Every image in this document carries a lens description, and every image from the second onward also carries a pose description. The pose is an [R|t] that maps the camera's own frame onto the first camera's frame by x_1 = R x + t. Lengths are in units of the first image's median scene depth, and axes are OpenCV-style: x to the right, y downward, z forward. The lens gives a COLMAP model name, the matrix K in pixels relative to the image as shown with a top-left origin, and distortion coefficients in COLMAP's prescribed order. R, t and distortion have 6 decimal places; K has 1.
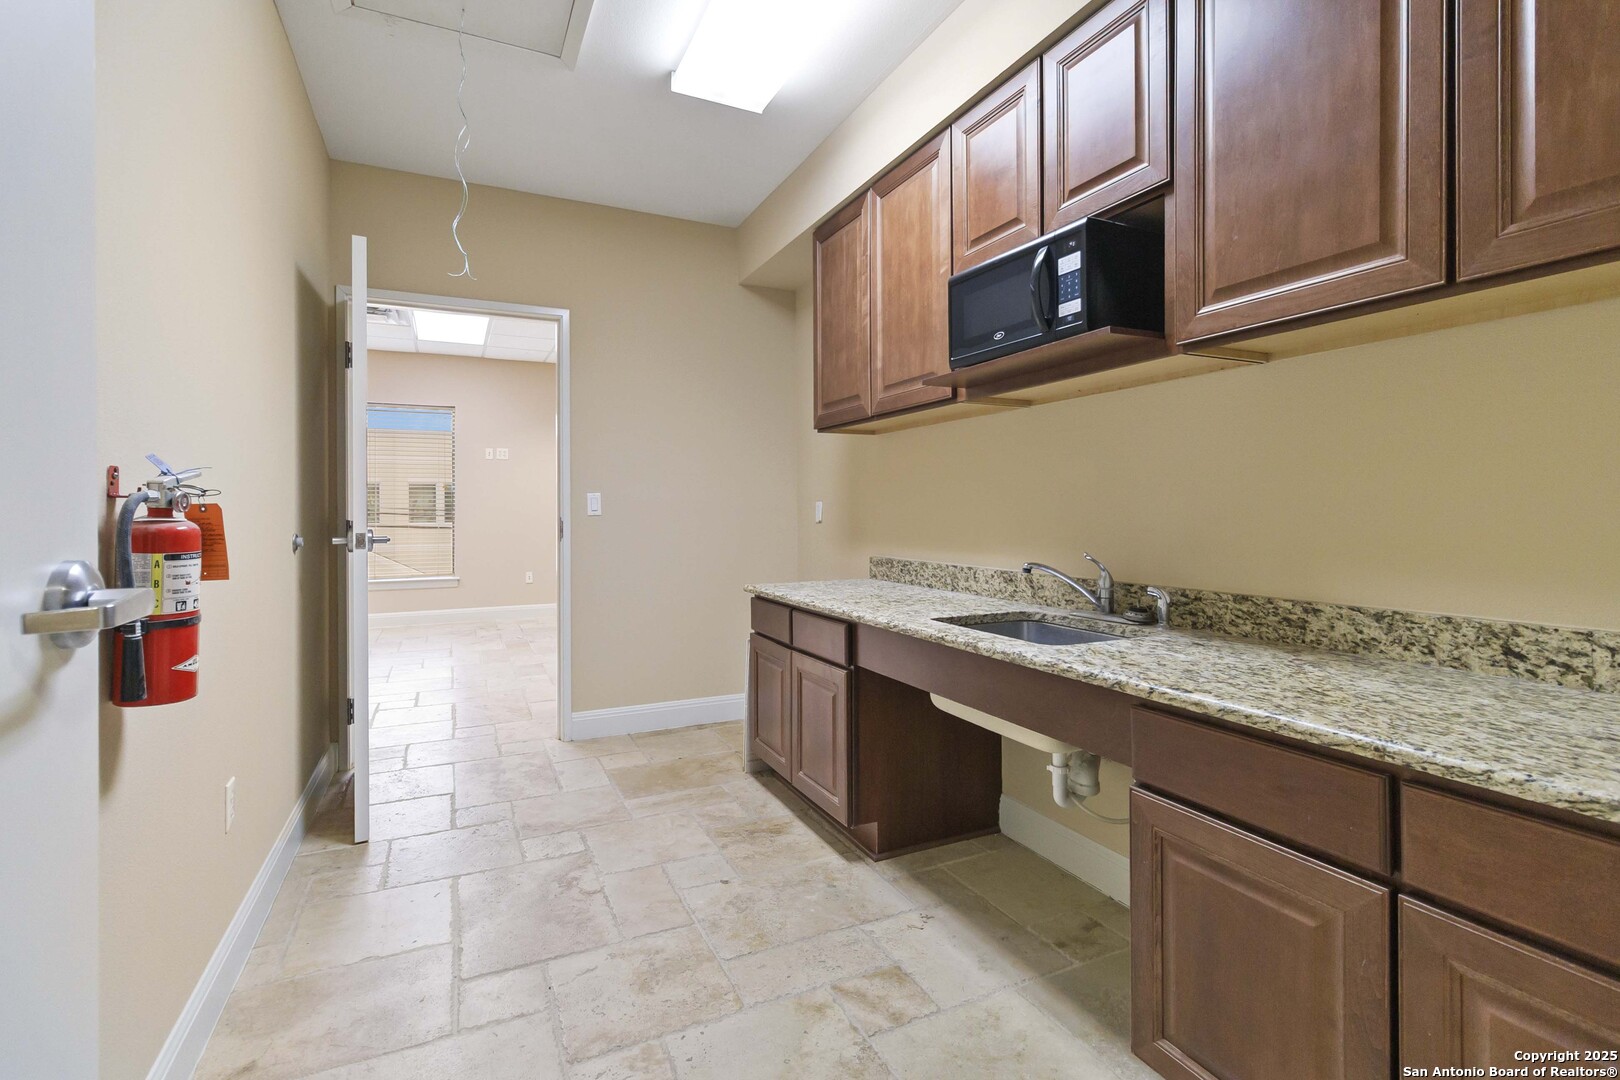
lens RADIAL K [[763.9, 0, 813.3], [0, 763.9, 525.0], [0, 0, 1]] dist [0.003575, -0.000759]
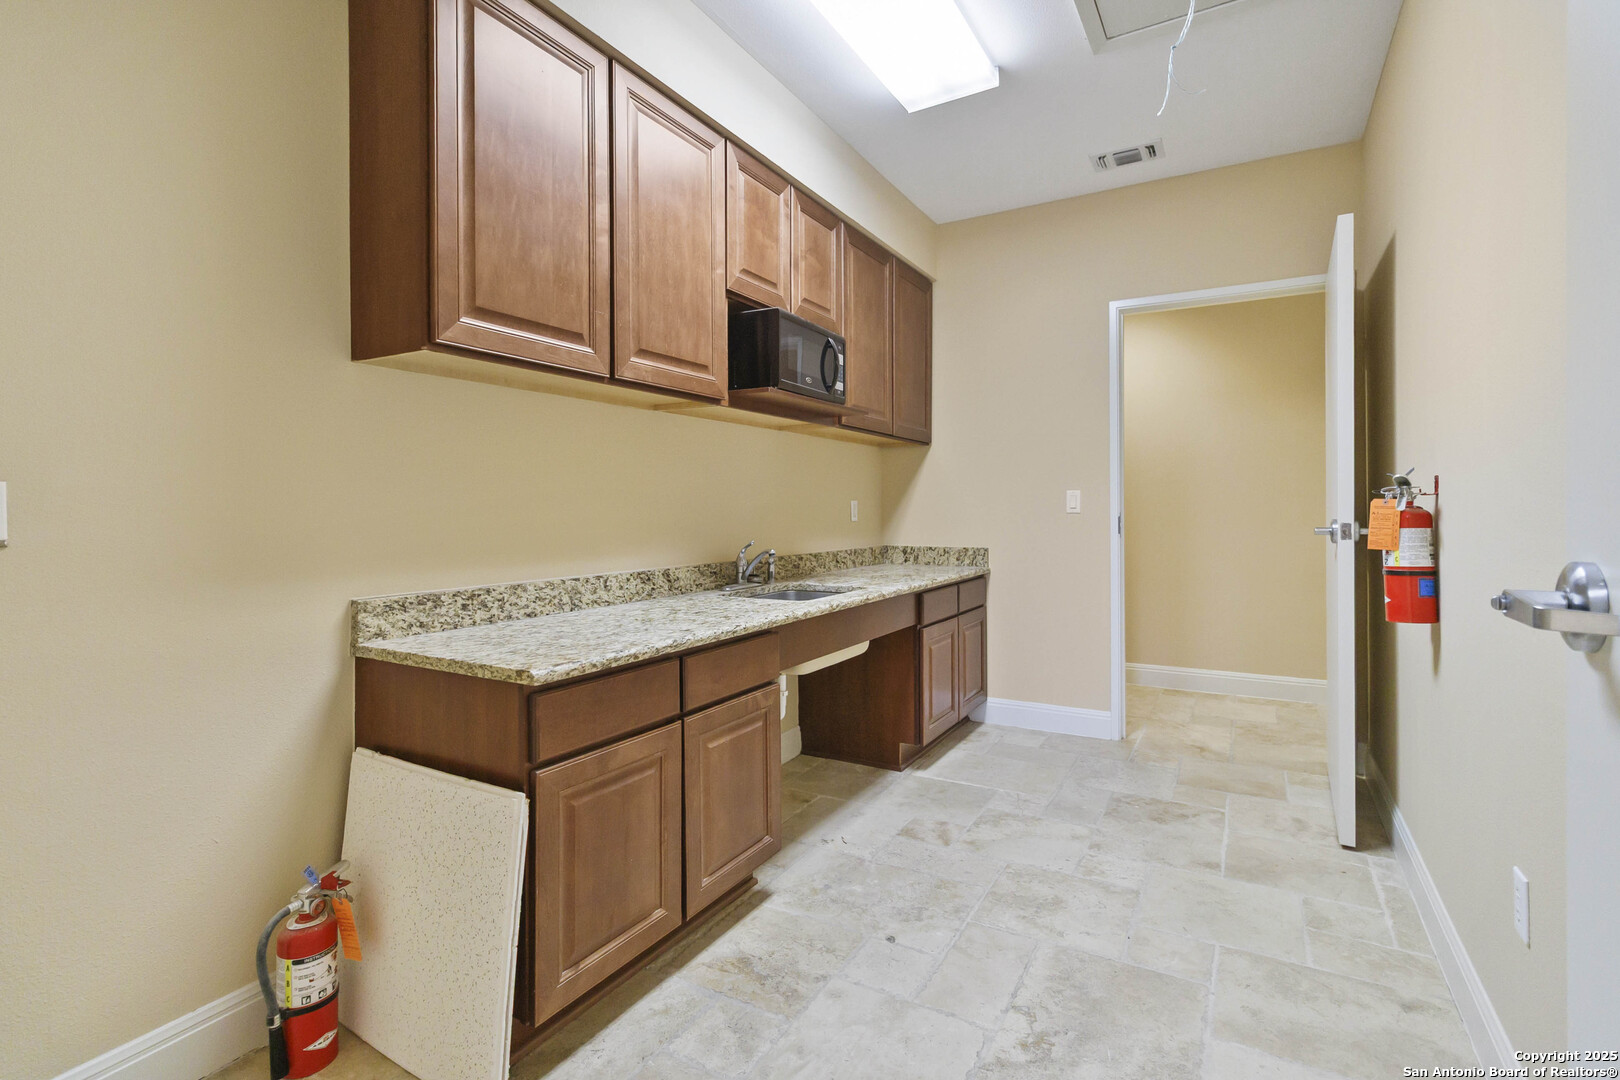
lens RADIAL K [[763.9, 0, 821.8], [0, 763.9, 507.1], [0, 0, 1]] dist [0.003575, -0.000759]
pose [[-0.577820, 0.008811, 0.816117, -0.731682], [0.020677, 0.999779, 0.003845, -0.023484], [-0.815903, 0.019096, -0.577874, 1.460204]]
